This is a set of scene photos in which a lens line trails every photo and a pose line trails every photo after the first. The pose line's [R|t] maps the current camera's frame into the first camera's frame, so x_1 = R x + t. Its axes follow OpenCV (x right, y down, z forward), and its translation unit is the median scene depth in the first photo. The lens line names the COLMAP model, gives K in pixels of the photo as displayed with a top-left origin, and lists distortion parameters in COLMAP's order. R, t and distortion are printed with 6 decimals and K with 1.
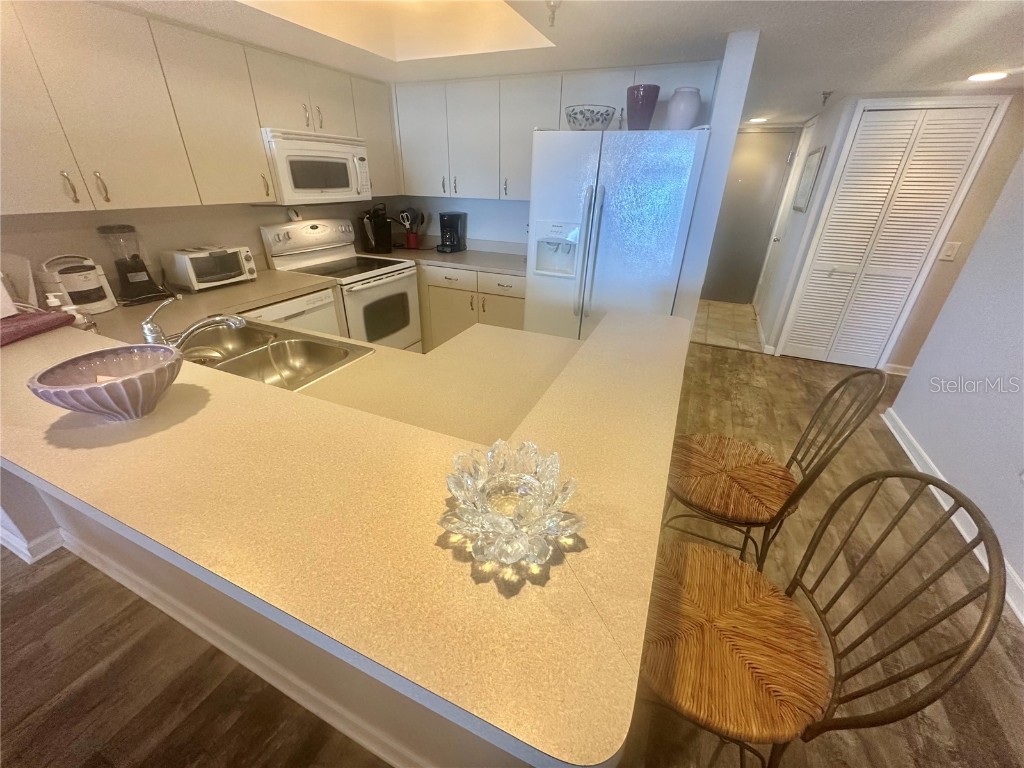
lens RADIAL K [[409.6, 0, 511.6], [0, 409.6, 385.2], [0, 0, 1]] dist [-0.004160, 0.000749]
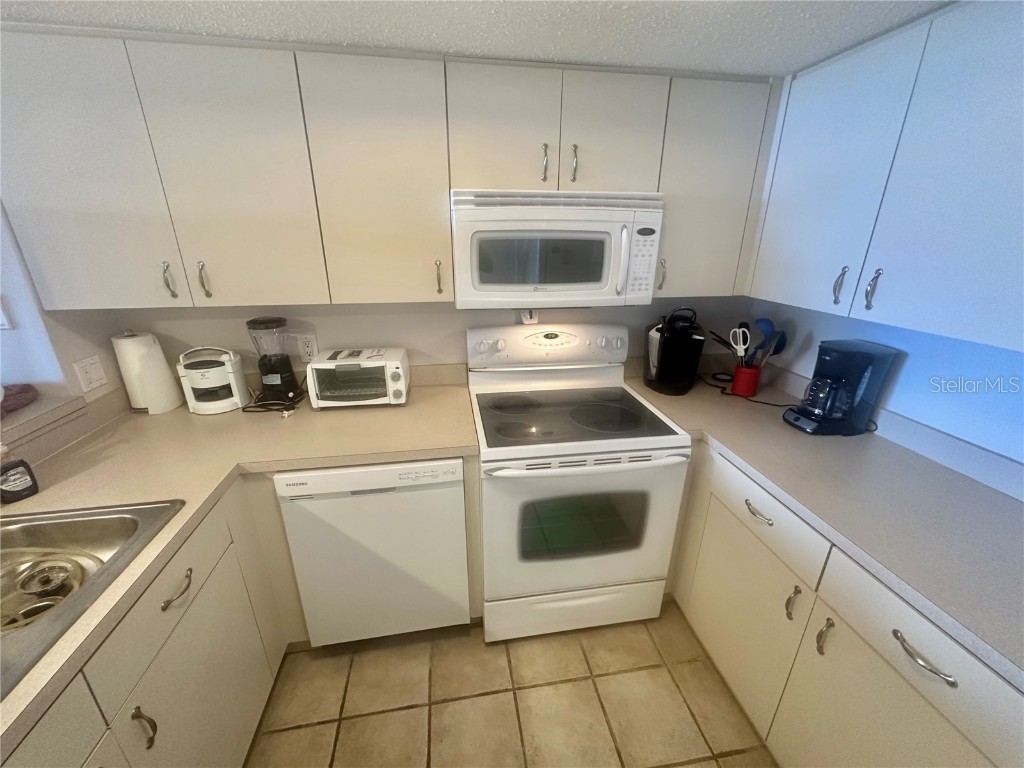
lens RADIAL K [[409.6, 0, 510.9], [0, 409.6, 385.3], [0, 0, 1]] dist [-0.004160, 0.000749]
pose [[0.547136, 0.272100, -0.791583, -0.000076], [-0.375474, 0.924989, 0.058433, -0.342401], [0.748105, 0.265249, 0.608261, 0.615506]]
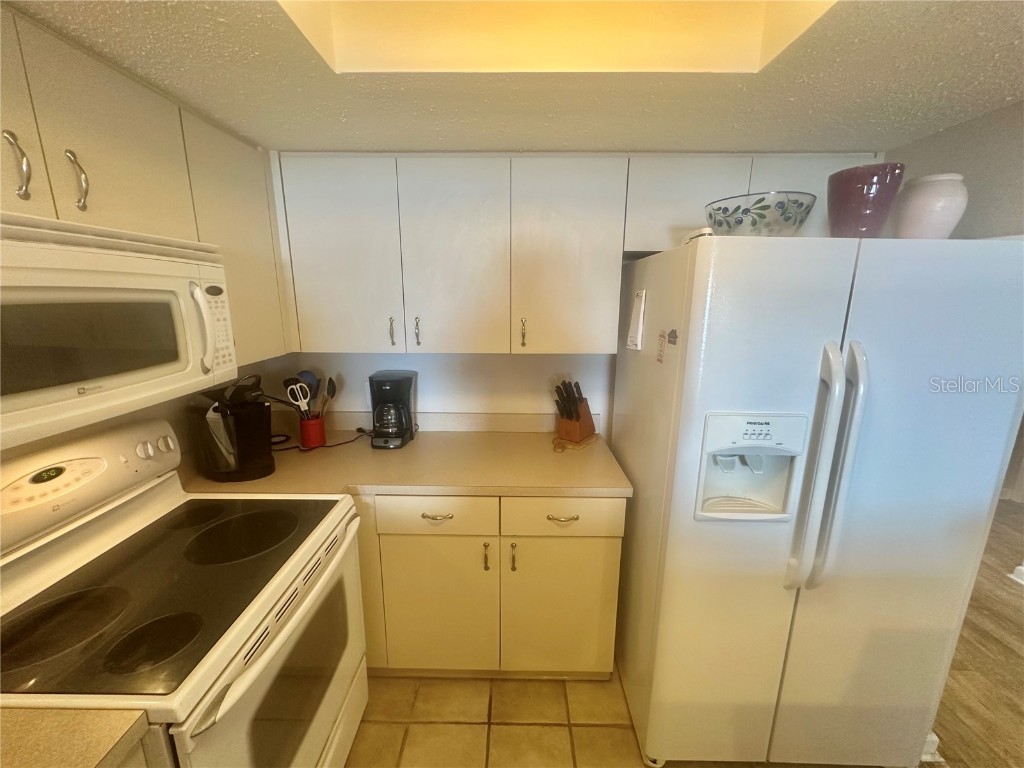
lens RADIAL K [[409.6, 0, 512.6], [0, 409.6, 384.8], [0, 0, 1]] dist [-0.004160, 0.000749]
pose [[0.915463, -0.101954, 0.389271, -0.264222], [0.194984, 0.958610, -0.207480, -0.324729], [-0.352006, 0.265842, 0.897452, 0.563328]]
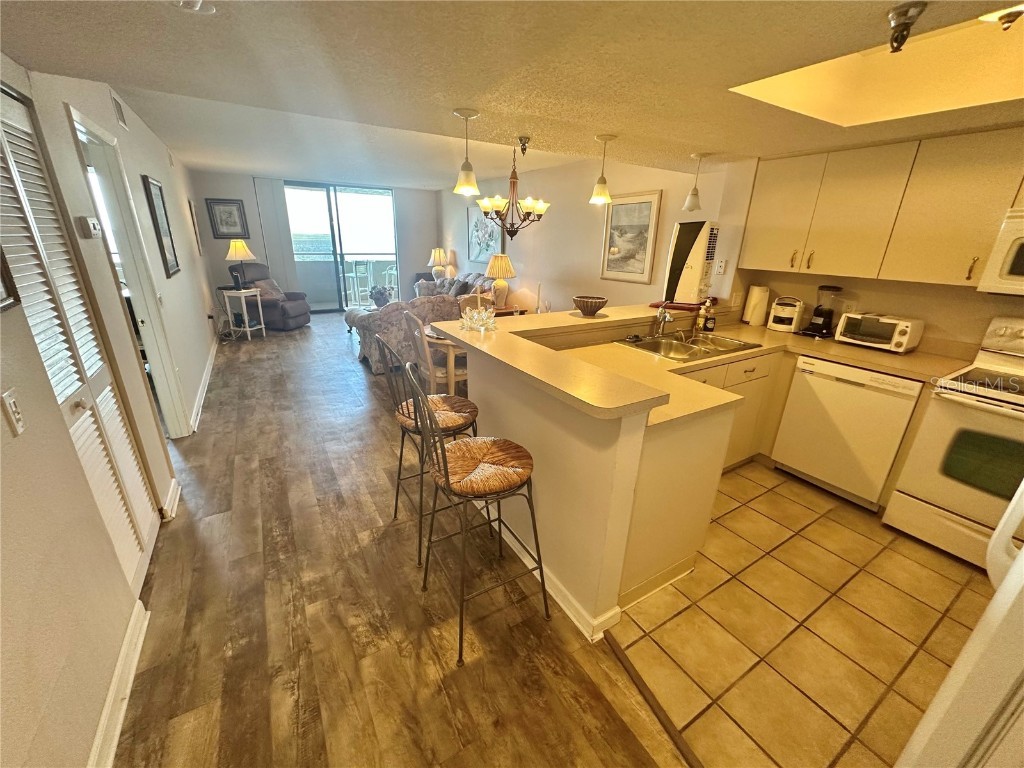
lens RADIAL K [[409.6, 0, 510.8], [0, 409.6, 388.0], [0, 0, 1]] dist [-0.004160, 0.000749]
pose [[-0.568792, 0.254097, -0.782247, 0.626540], [-0.404531, 0.741665, 0.535059, -0.299503], [0.716122, 0.620780, -0.319063, 0.594993]]
